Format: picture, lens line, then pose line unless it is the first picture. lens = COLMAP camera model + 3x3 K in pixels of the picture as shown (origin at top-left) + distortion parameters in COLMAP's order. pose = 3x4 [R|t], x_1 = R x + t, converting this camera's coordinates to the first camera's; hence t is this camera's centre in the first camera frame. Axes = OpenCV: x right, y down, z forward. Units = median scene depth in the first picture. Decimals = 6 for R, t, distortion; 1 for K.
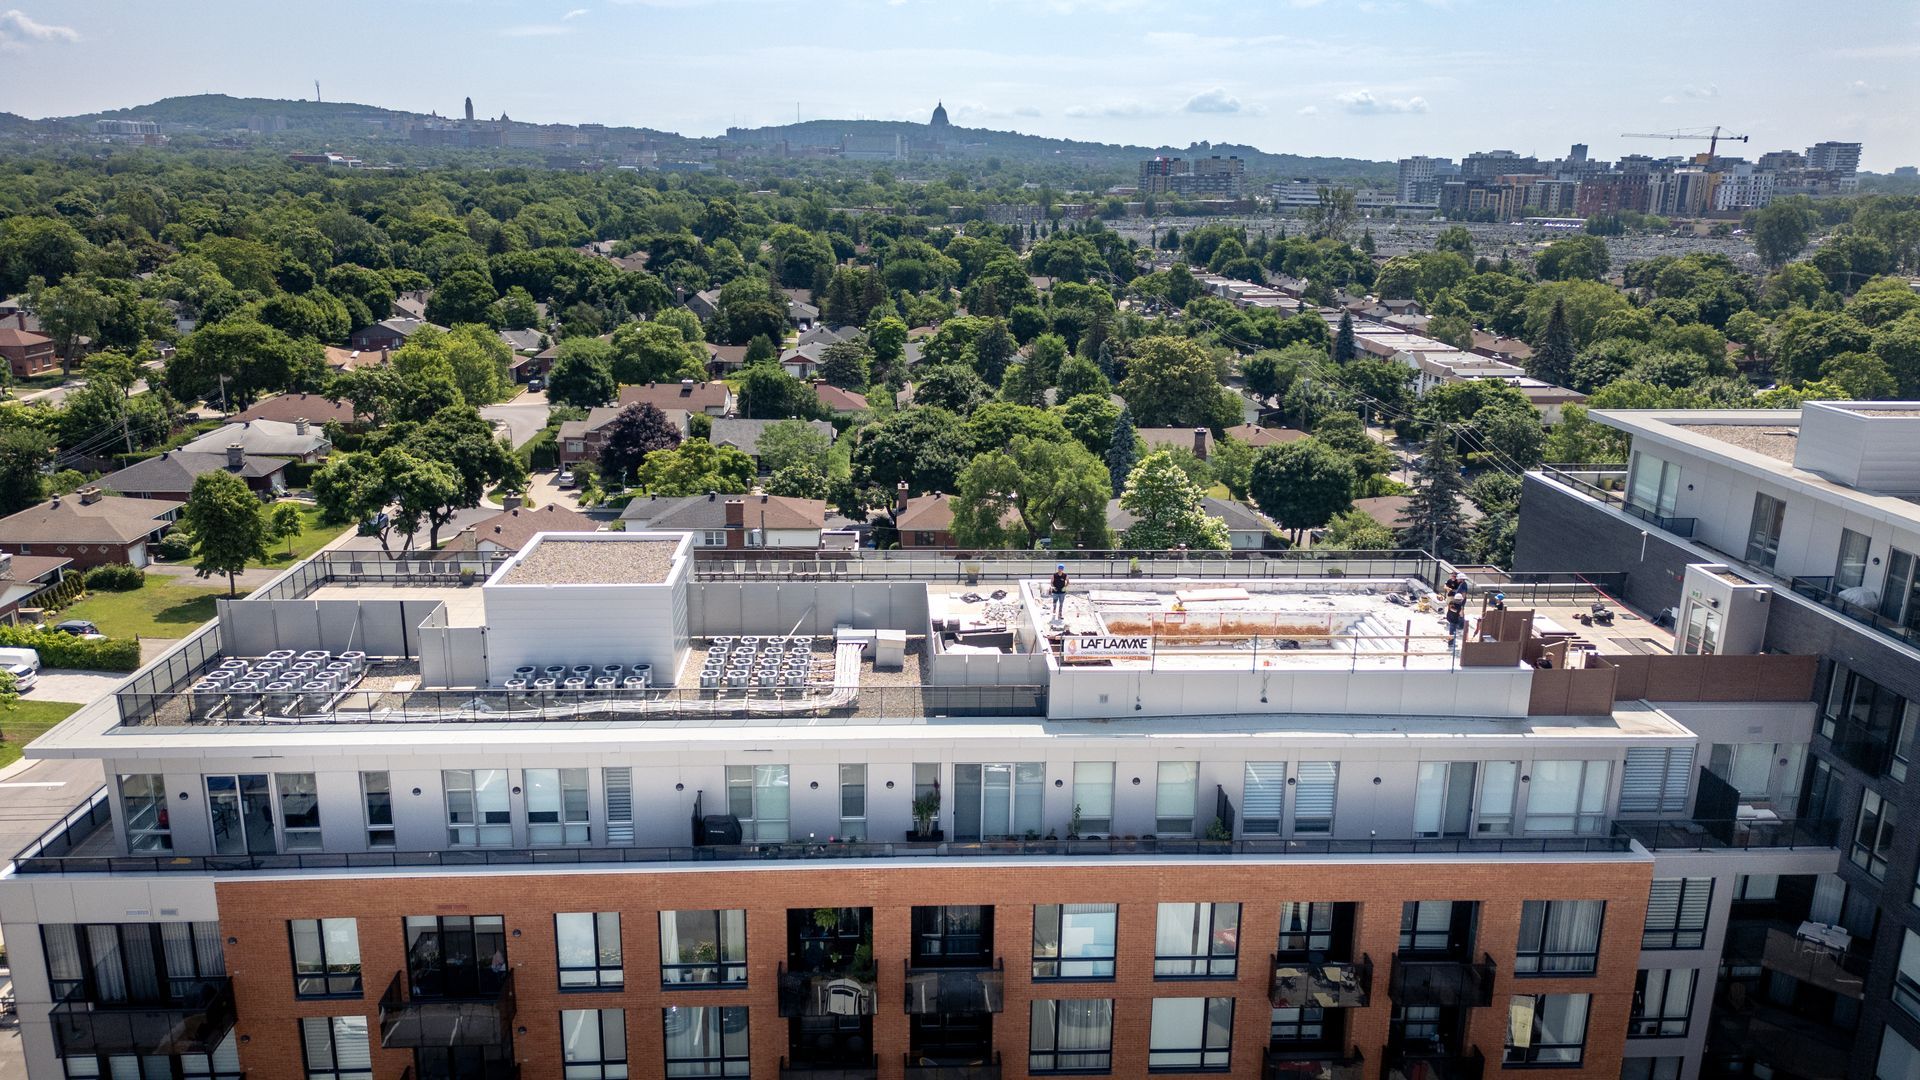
lens RADIAL K [[1369.3, 0, 960.0], [0, 1369.3, 540.0], [0, 0, 1]] dist [0.091799, -0.126854]
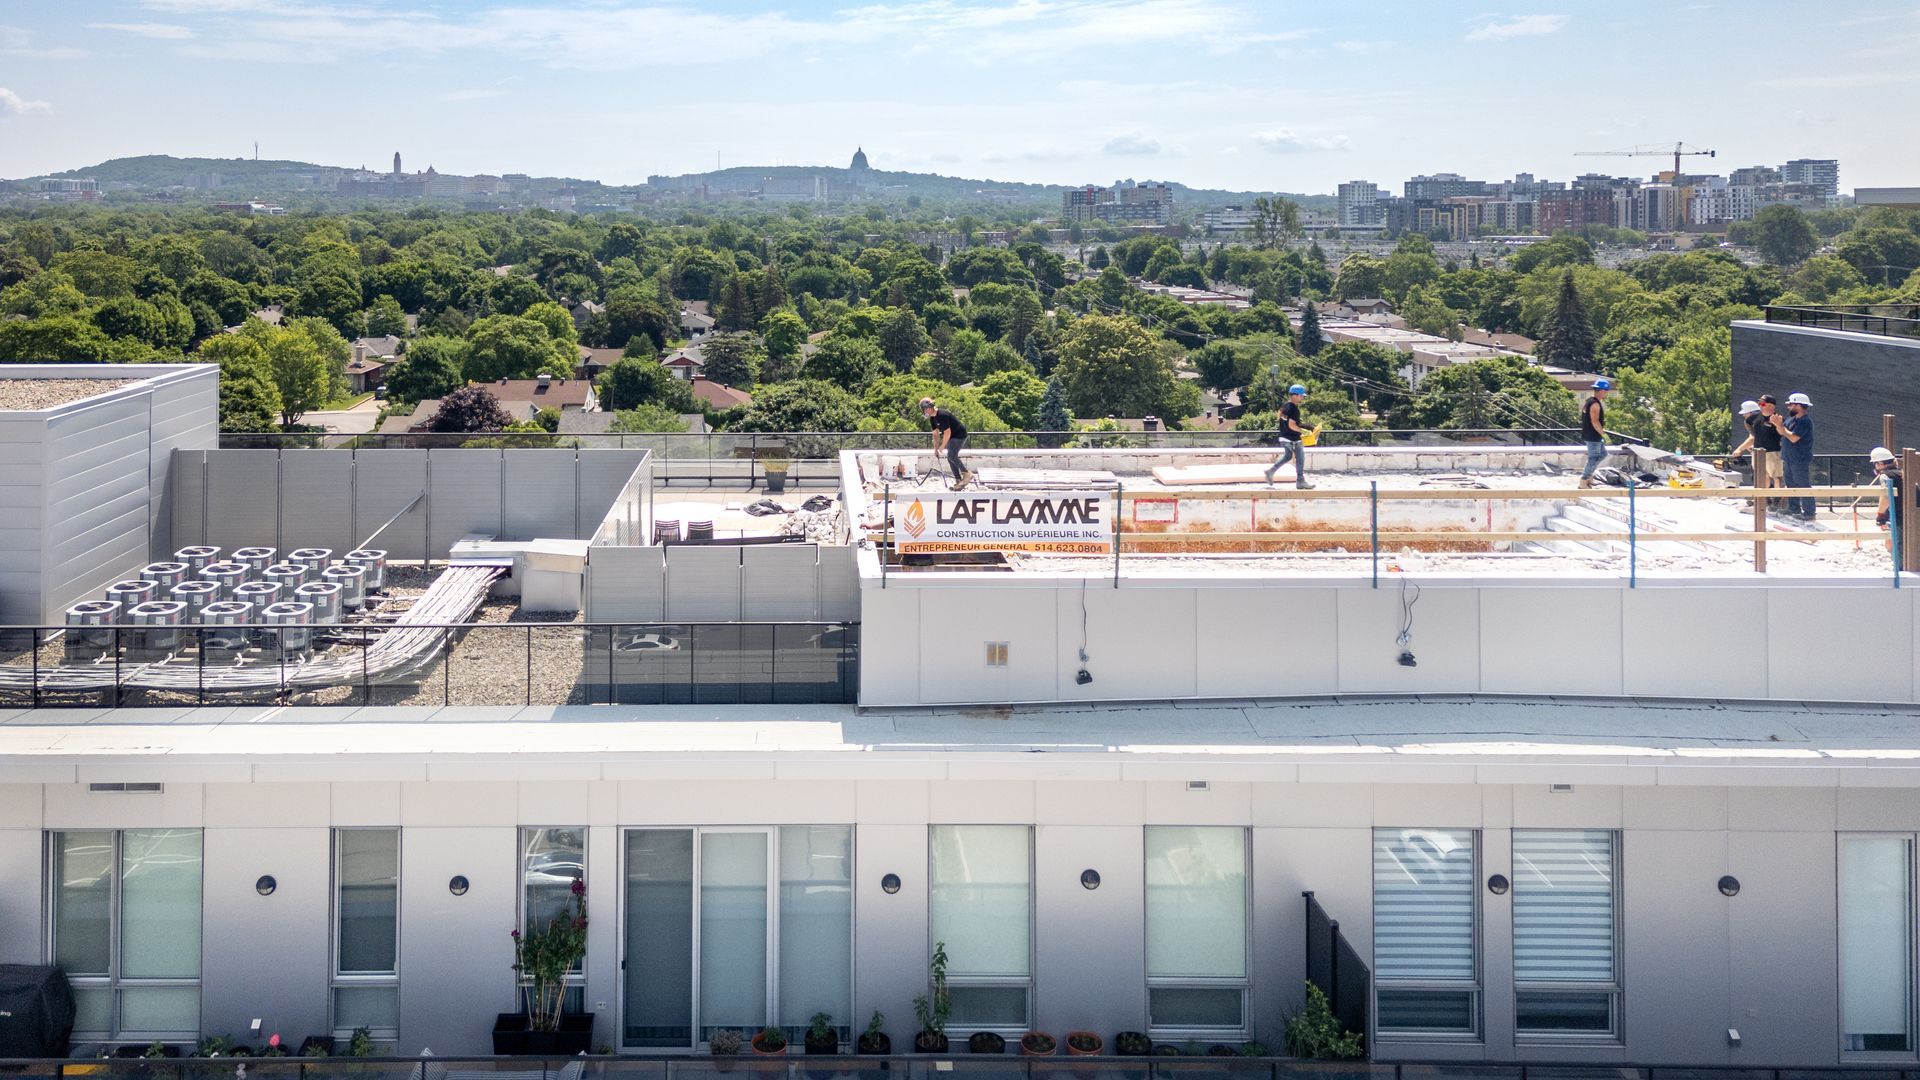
lens RADIAL K [[755.7, 0, 936.2], [0, 755.7, 535.0], [0, 0, 1]] dist [0.031970, -0.011968]
pose [[0.997874, -0.017395, -0.062805, 0.072730], [0.000744, 0.966696, -0.255927, 0.099396], [0.065166, 0.255337, 0.964654, 0.556735]]
